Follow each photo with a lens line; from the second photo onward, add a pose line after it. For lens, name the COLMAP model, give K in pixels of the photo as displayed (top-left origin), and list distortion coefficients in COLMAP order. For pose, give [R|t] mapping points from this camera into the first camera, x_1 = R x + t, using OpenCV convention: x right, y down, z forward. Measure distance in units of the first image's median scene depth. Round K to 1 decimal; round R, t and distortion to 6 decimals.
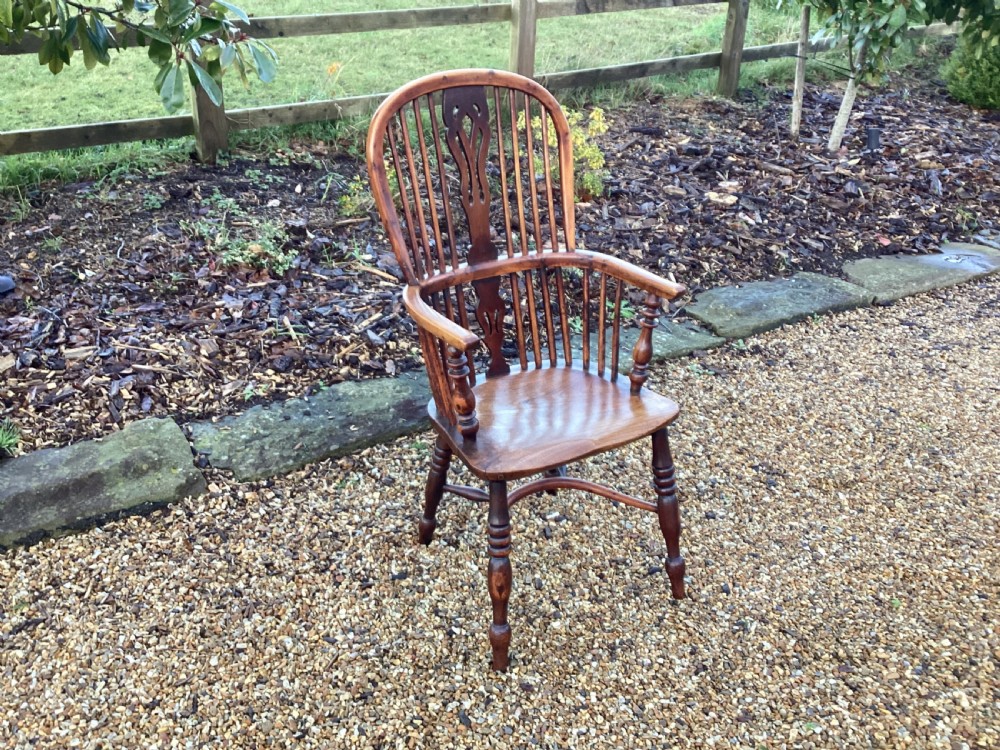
lens RADIAL K [[891.7, 0, 499.2], [0, 891.7, 383.3], [0, 0, 1]] dist [0.125051, -0.257524]
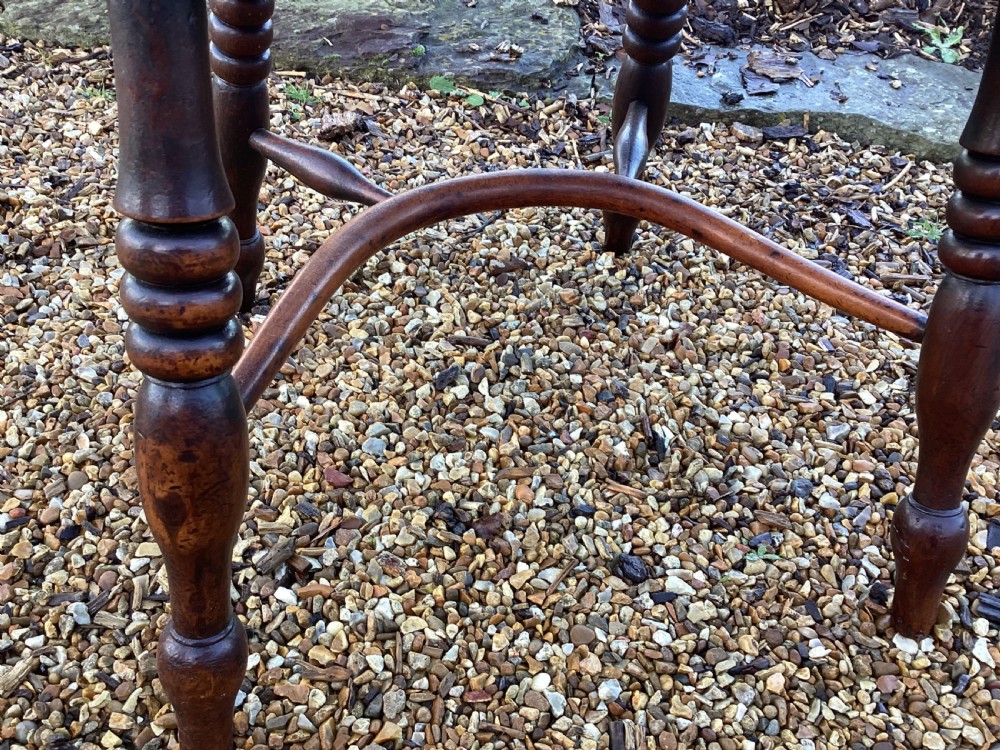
lens RADIAL K [[891.7, 0, 499.2], [0, 891.7, 383.3], [0, 0, 1]] dist [0.125051, -0.257524]
pose [[0.721262, 0.460716, -0.517225, 0.334844], [-0.348566, 0.886699, 0.303754, 0.028425], [0.598567, -0.038799, 0.800132, 0.787093]]
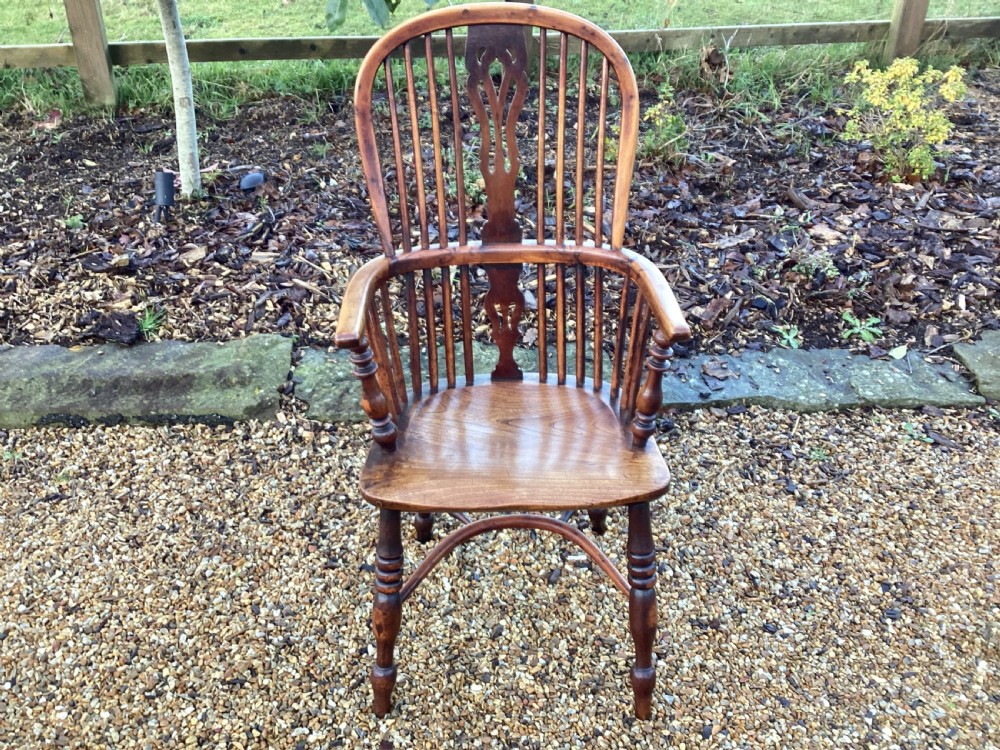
lens RADIAL K [[896.8, 0, 499.8], [0, 896.8, 381.0], [0, 0, 1]] dist [0.132181, -0.285941]
pose [[0.865833, 0.246733, -0.435266, 0.332203], [-0.215139, 0.969016, 0.121338, -0.100898], [0.451718, -0.011416, 0.892088, 0.229309]]
